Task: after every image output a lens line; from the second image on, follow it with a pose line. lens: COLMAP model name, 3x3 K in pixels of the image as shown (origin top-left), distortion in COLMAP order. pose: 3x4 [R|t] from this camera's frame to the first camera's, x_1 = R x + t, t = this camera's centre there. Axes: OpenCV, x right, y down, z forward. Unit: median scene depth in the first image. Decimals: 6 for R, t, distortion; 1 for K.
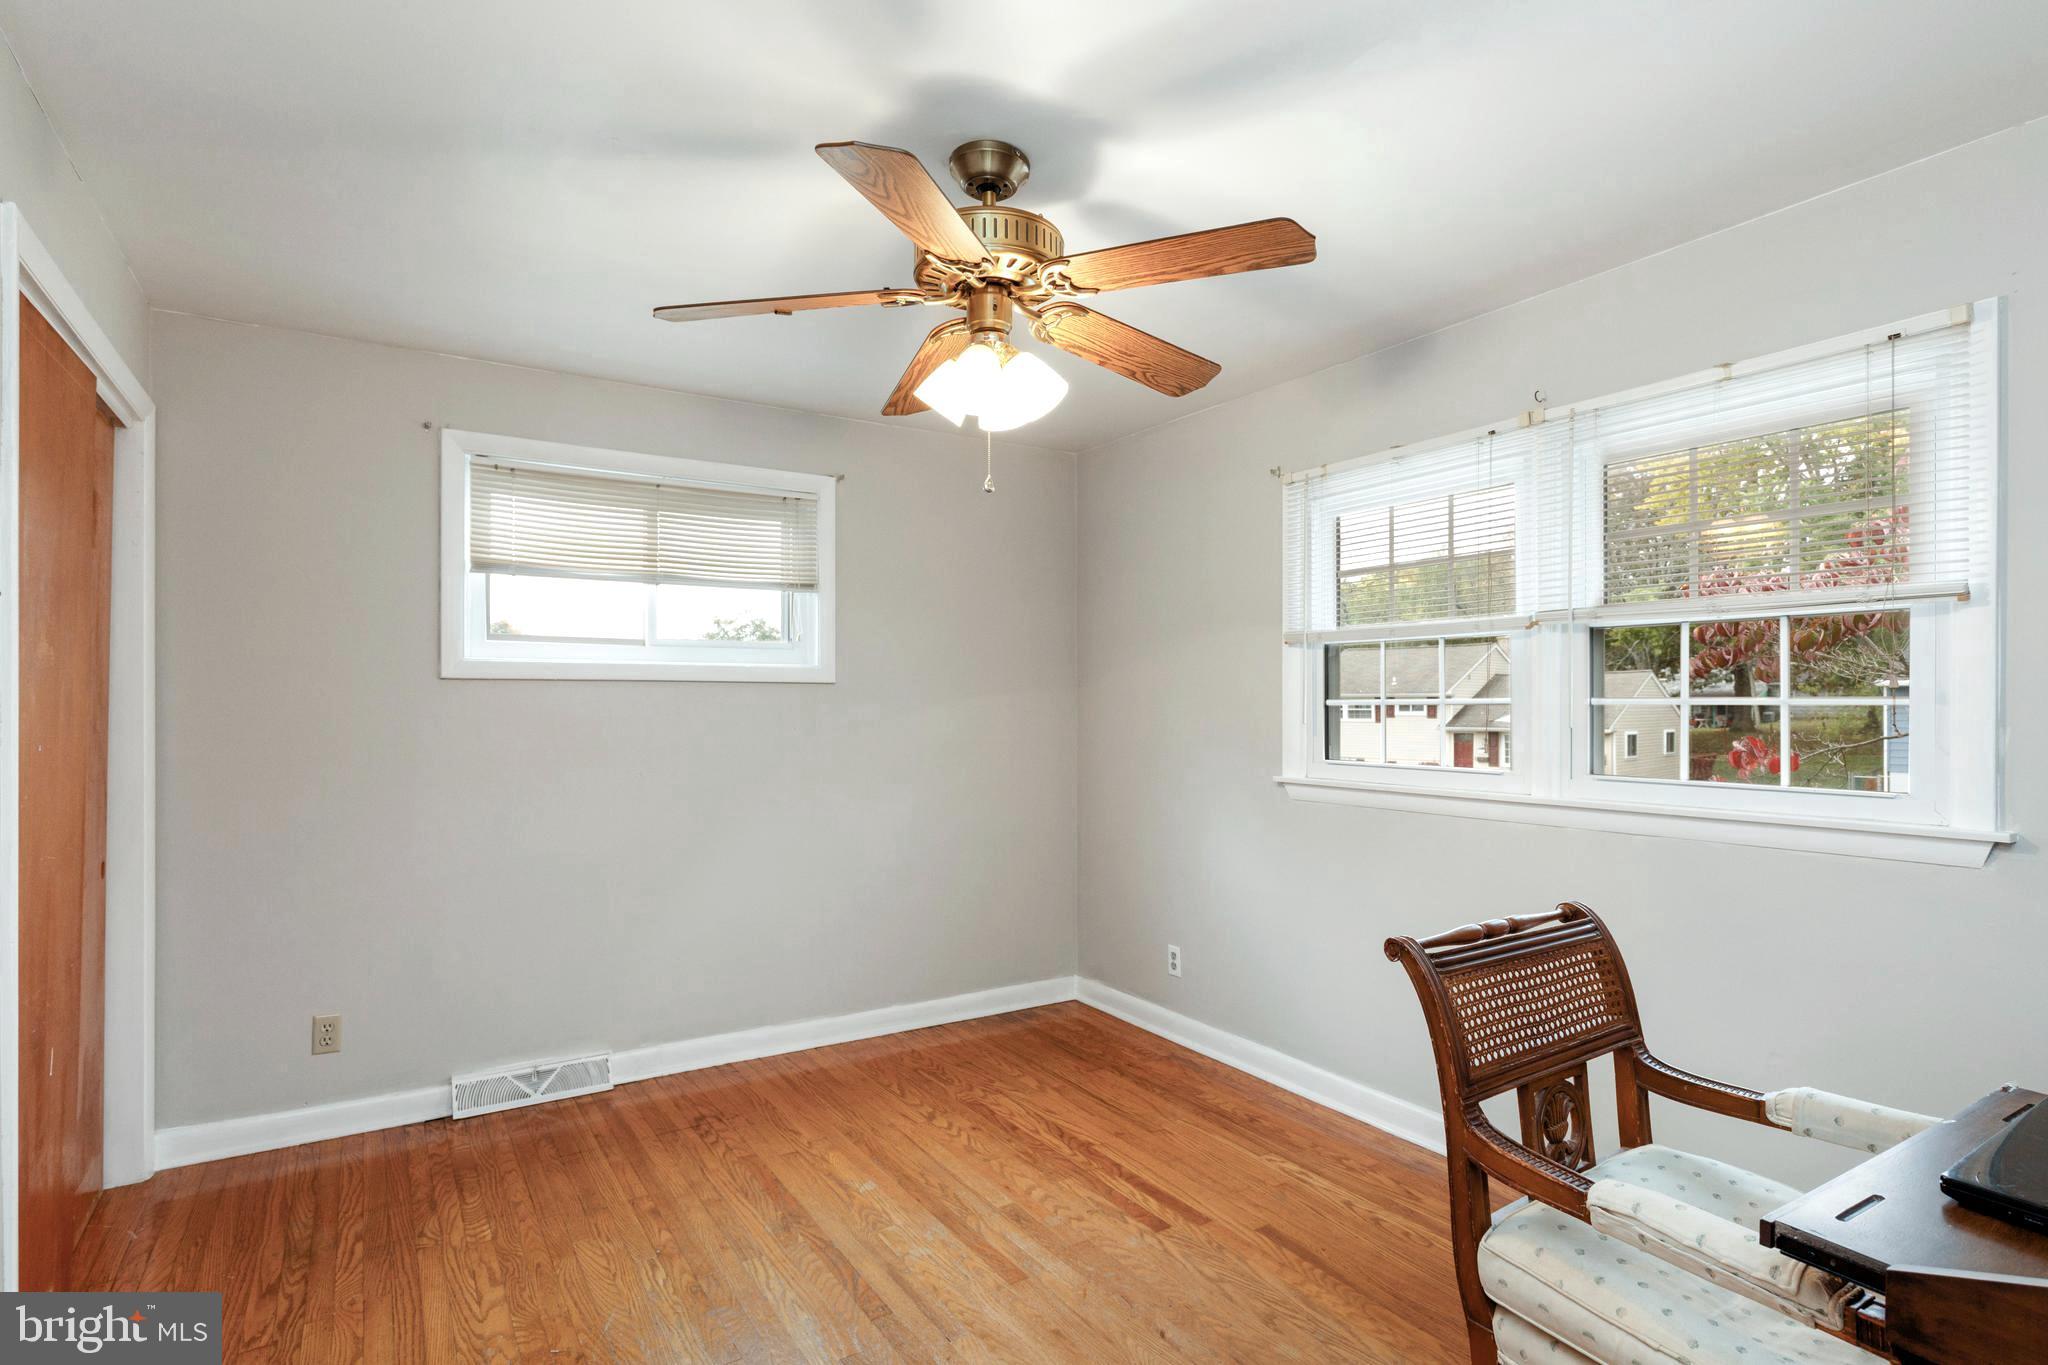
lens RADIAL K [[1017.8, 0, 1025.7], [0, 1017.8, 695.3], [0, 0, 1]] dist [-0.000801, -0.000050]
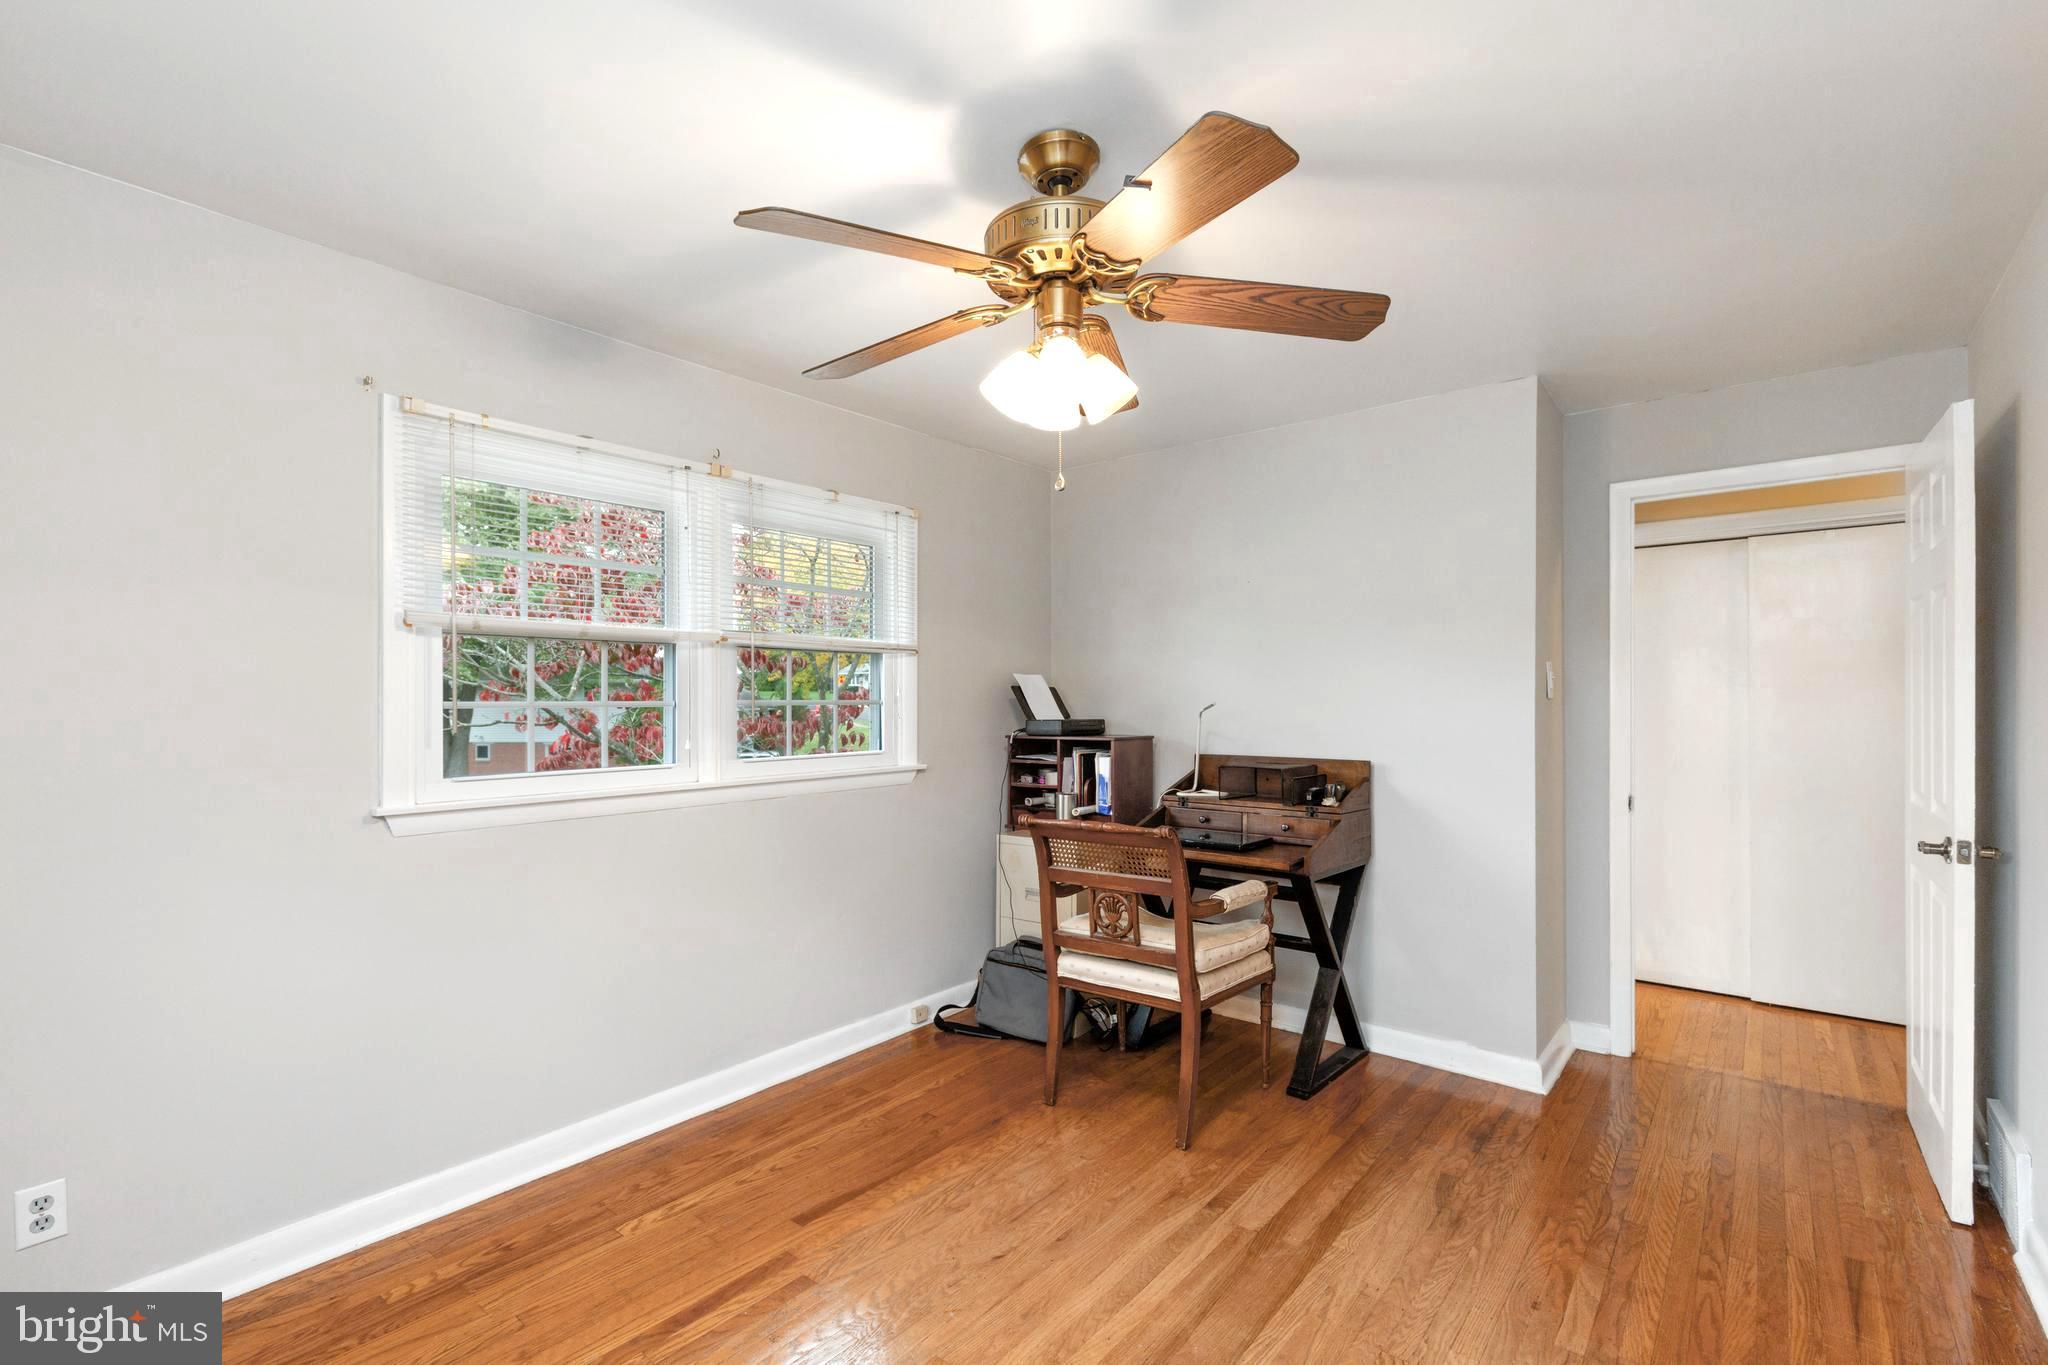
lens RADIAL K [[917.7, 0, 1023.8], [0, 917.7, 696.0], [0, 0, 1]] dist [0.004836, -0.000137]
pose [[-0.304280, 0.006365, 0.952561, -0.644861], [-0.002071, 0.999971, -0.007344, 0.004216], [-0.952580, -0.004208, -0.304258, 0.964744]]
